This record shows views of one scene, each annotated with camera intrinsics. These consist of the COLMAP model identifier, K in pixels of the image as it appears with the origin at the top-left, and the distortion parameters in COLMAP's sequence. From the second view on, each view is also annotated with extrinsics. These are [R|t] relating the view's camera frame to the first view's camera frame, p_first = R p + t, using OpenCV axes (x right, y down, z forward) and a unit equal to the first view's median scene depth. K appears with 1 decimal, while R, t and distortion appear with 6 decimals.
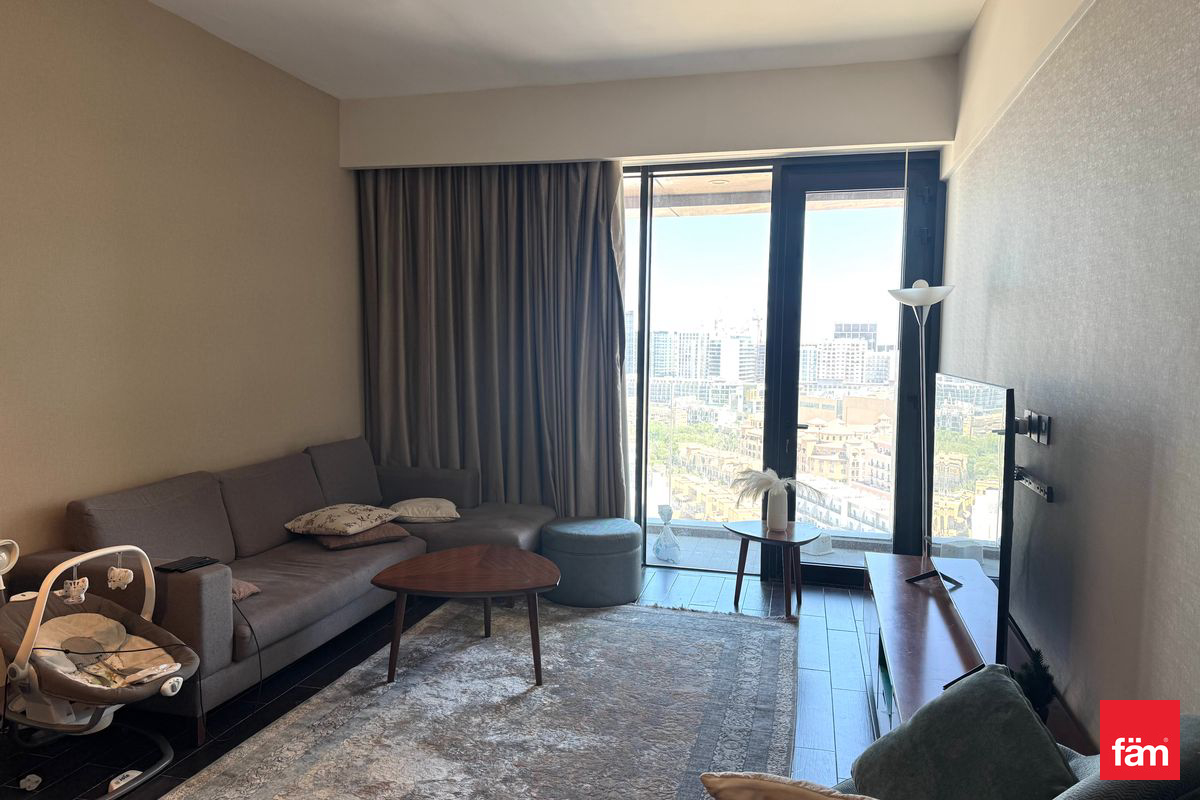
lens RADIAL K [[827.3, 0, 586.1], [0, 827.3, 399.7], [0, 0, 1]] dist [-0.005118, -0.017069]
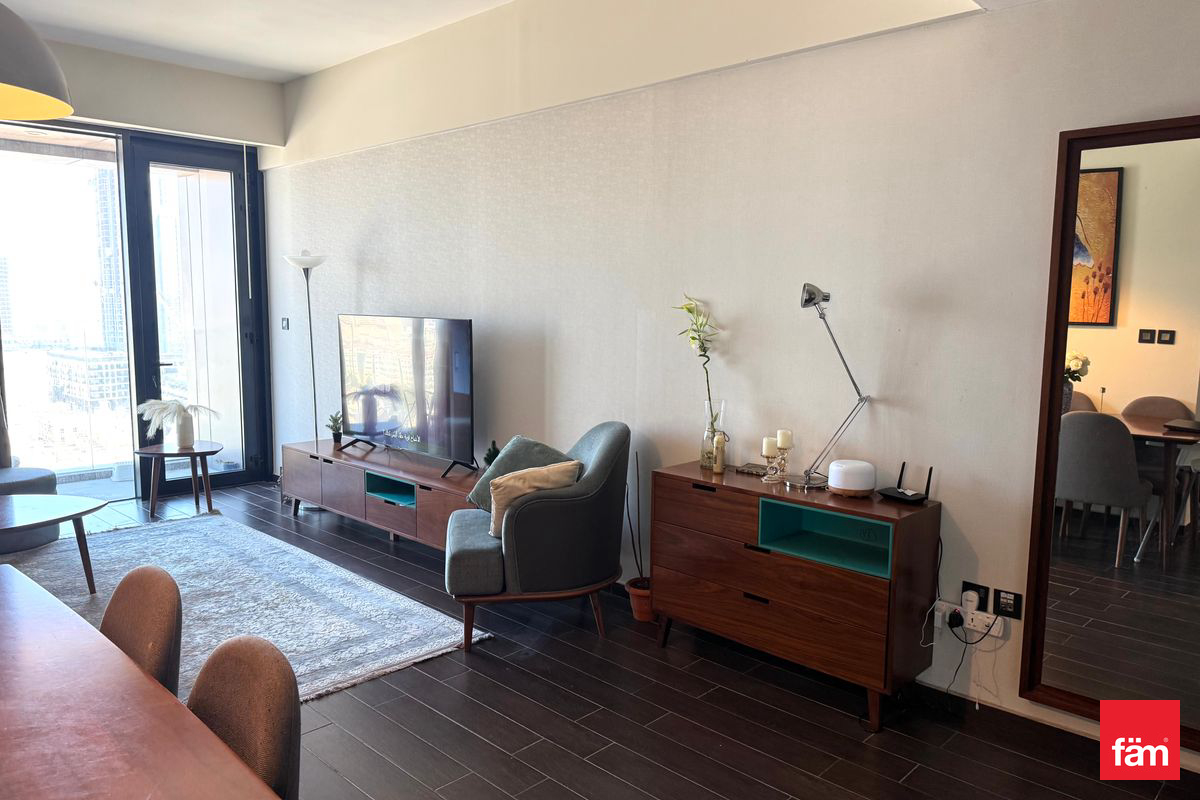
lens RADIAL K [[854.8, 0, 600.0], [0, 854.8, 400.0], [0, 0, 1]] dist [-0.000081, -0.000966]
pose [[0.476782, -0.104477, 0.872791, -0.626441], [0.050071, 0.994527, 0.091697, 0.003133], [-0.877594, -0.000018, 0.479404, -0.159545]]
